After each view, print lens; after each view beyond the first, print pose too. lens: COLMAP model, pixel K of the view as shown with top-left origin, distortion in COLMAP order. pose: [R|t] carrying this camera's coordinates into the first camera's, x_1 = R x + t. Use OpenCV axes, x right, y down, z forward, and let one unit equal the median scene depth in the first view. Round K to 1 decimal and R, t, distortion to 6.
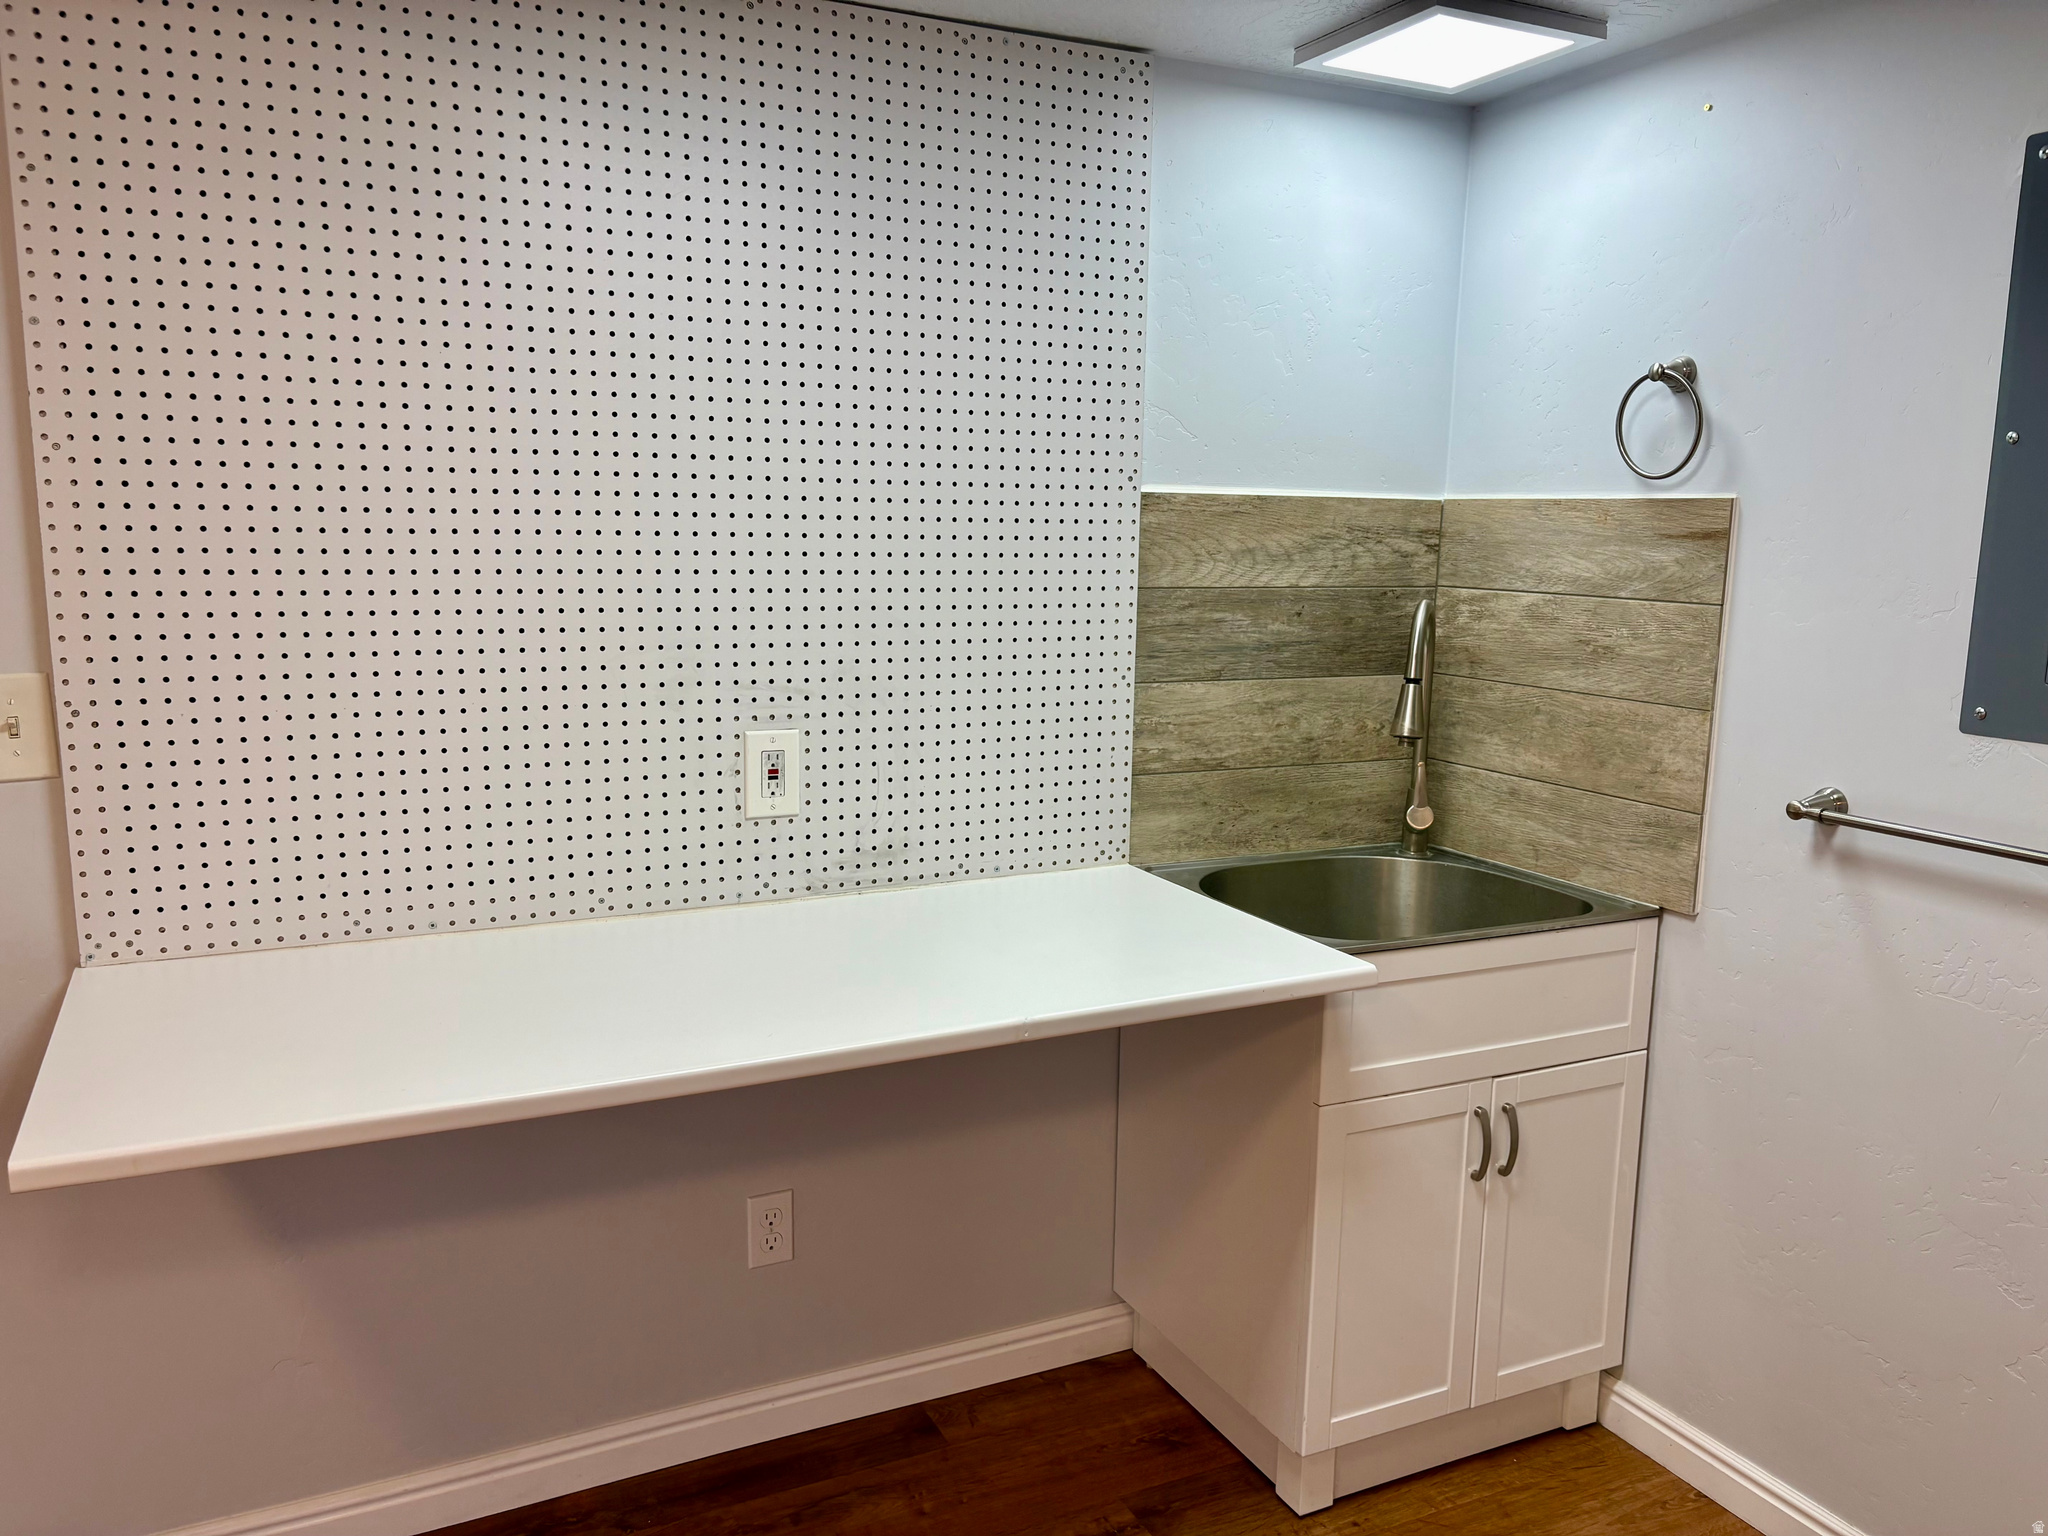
lens RADIAL K [[1547.2, 0, 1033.5], [0, 1547.2, 778.0], [0, 0, 1]] dist [0.038734, -0.019929]
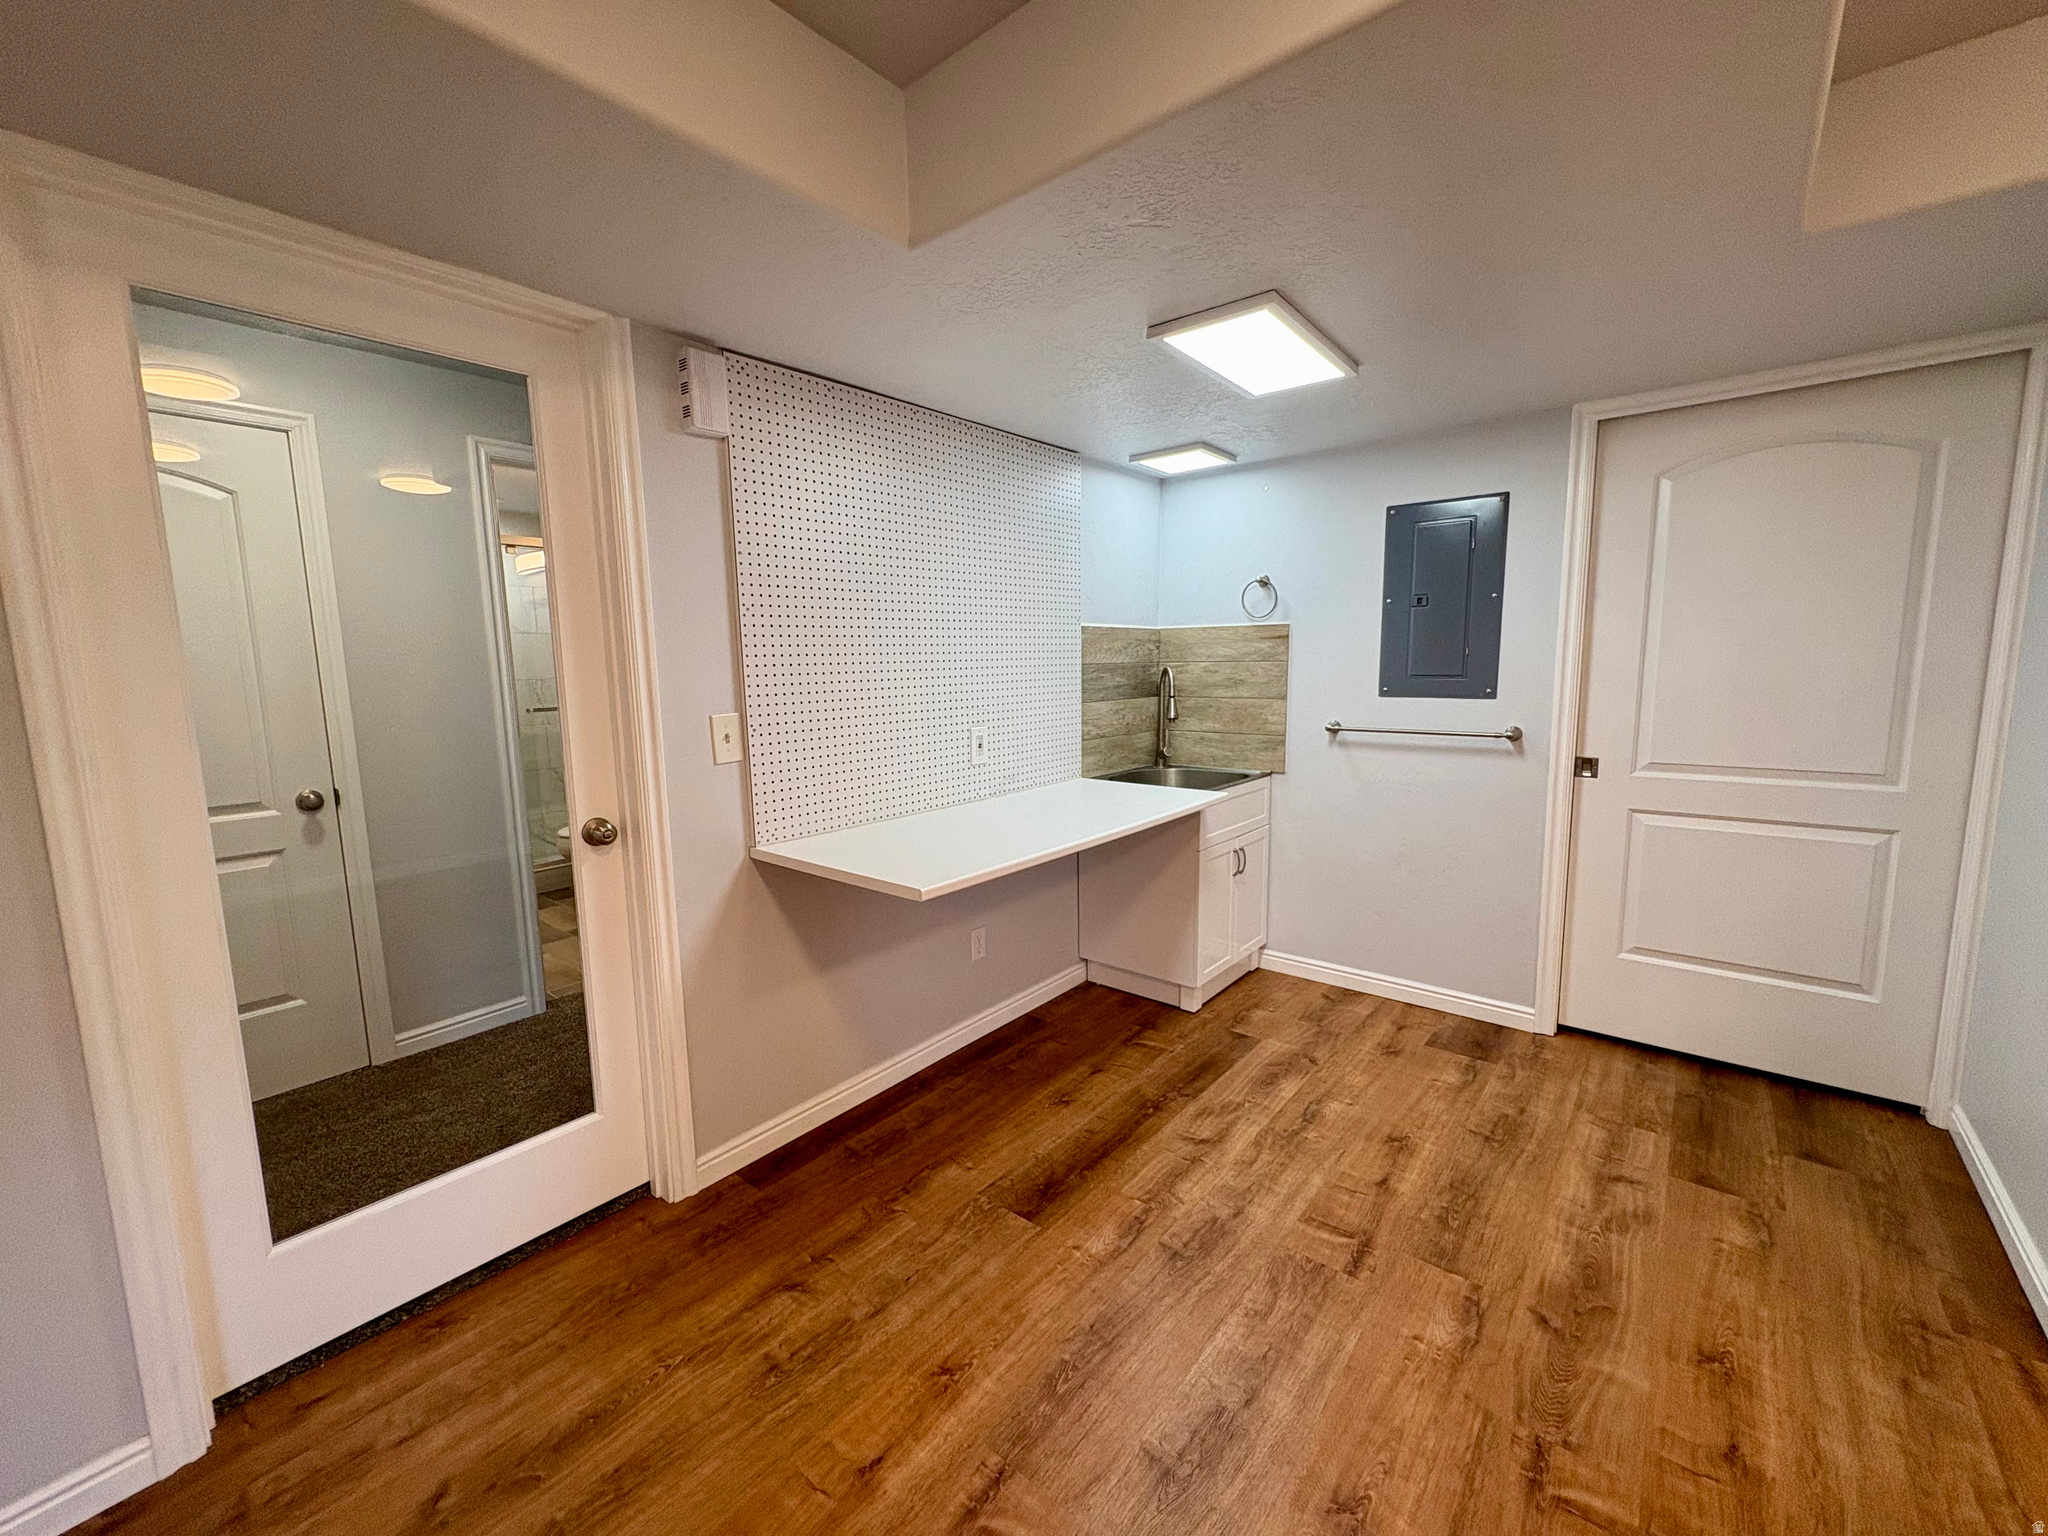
lens RADIAL K [[816.2, 0, 1014.2], [0, 816.2, 766.5], [0, 0, 1]] dist [0.000734, -0.000476]
pose [[0.915069, -0.084730, 0.394295, -0.558651], [0.097329, 0.995180, -0.012024, 0.044639], [-0.391376, 0.049379, 0.918905, -0.146823]]
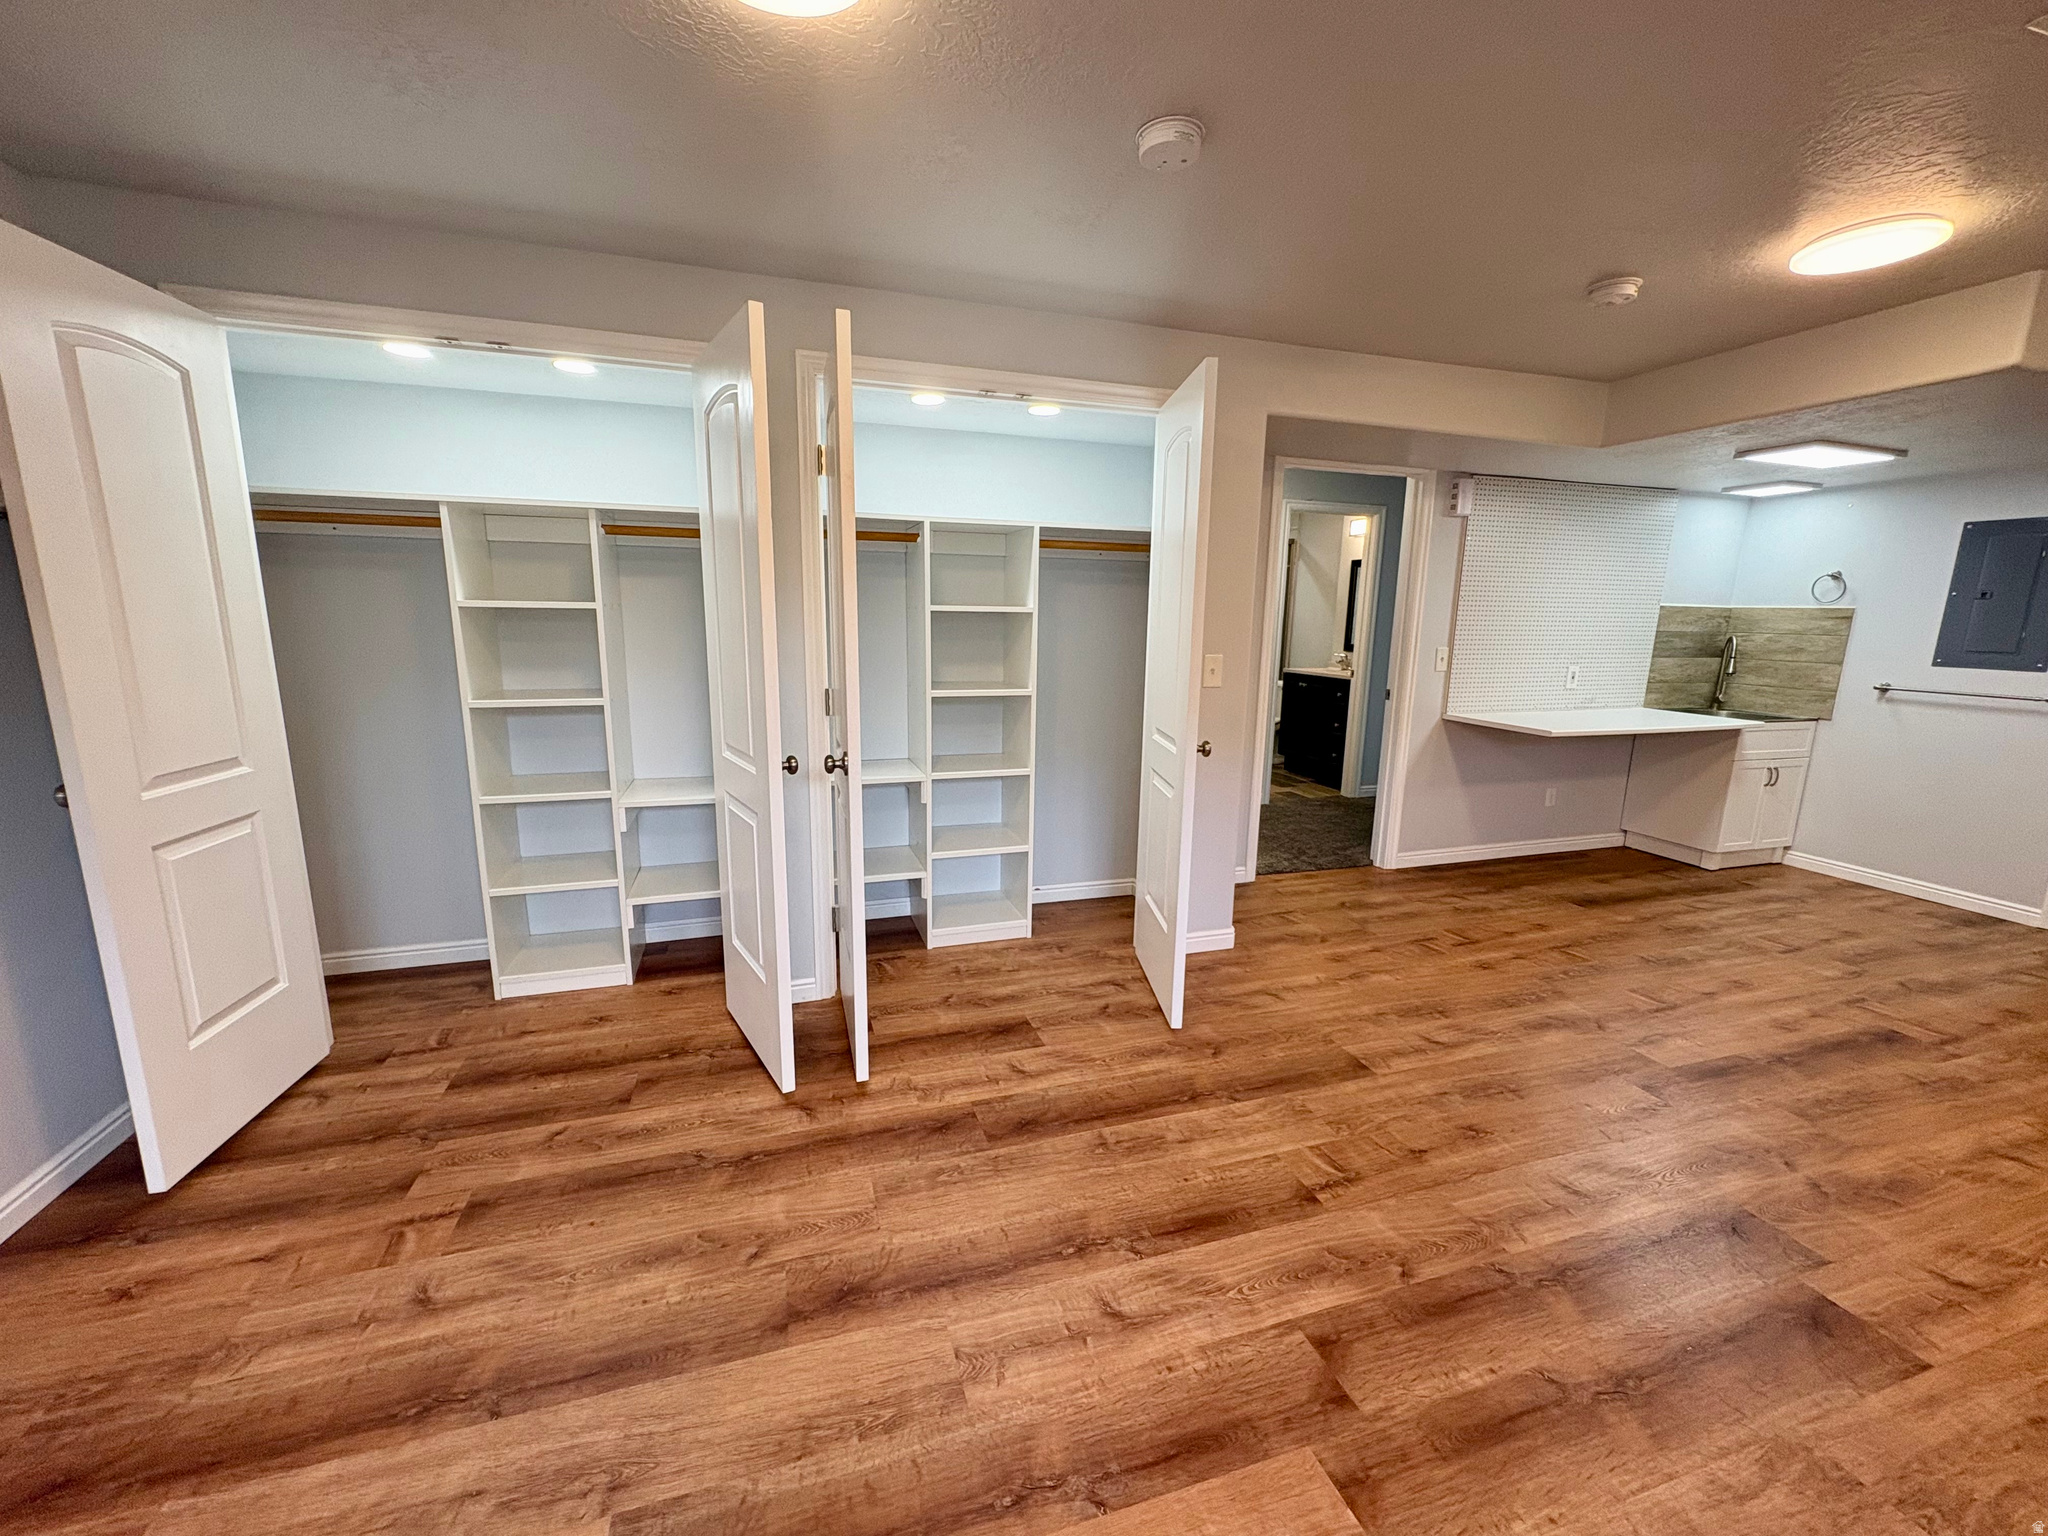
lens RADIAL K [[816.2, 0, 1015.6], [0, 816.2, 768.4], [0, 0, 1]] dist [0.000734, -0.000476]
pose [[0.988455, 0.029139, -0.148689, -1.146132], [-0.025467, 0.999323, 0.026545, 0.191309], [0.149362, -0.022452, 0.988528, -1.164137]]
